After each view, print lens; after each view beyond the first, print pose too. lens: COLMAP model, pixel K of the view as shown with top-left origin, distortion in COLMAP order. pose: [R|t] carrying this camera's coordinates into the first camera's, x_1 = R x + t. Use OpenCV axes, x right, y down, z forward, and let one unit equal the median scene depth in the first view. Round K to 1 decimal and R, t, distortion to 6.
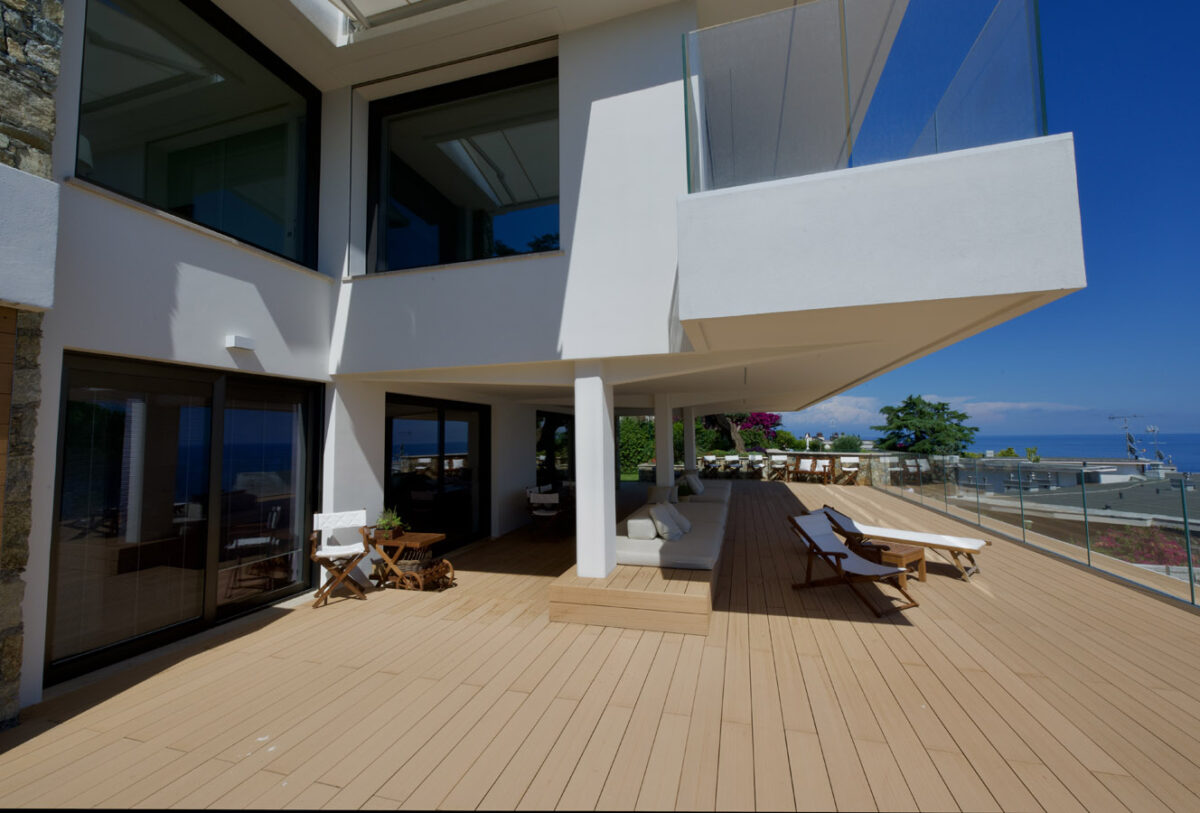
lens RADIAL K [[491.3, 0, 600.0], [0, 491.3, 406.5], [0, 0, 1]] dist [-0.000216, -0.000158]
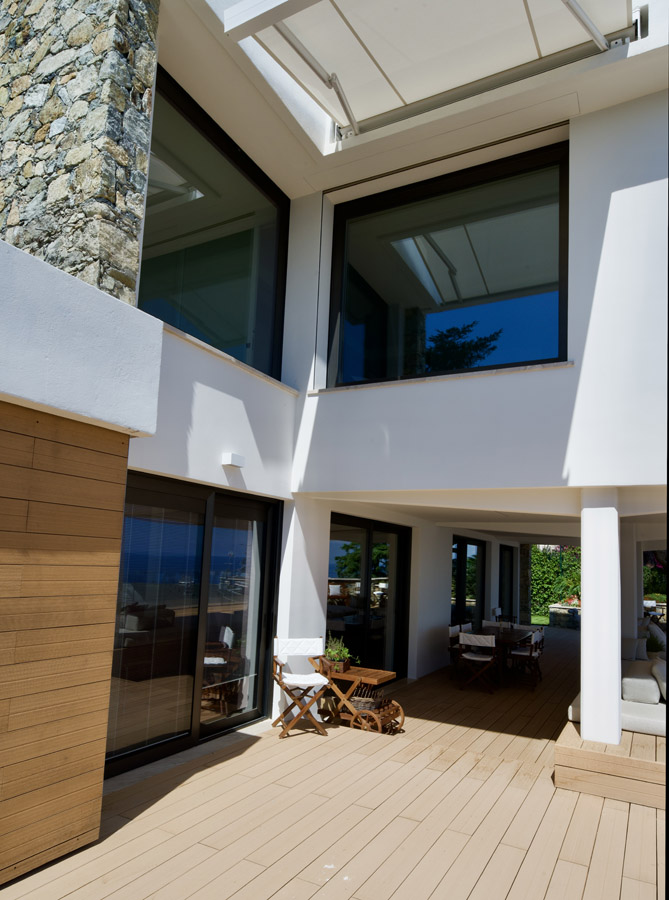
lens RADIAL K [[589.6, 0, 334.5], [0, 589.6, 504.7], [0, 0, 1]] dist [-0.000185, -0.000275]
pose [[0.975294, 0.036785, -0.217826, -0.221430], [-0.043985, 0.998631, -0.028296, -0.012295], [0.216487, 0.037178, 0.975577, -0.097000]]
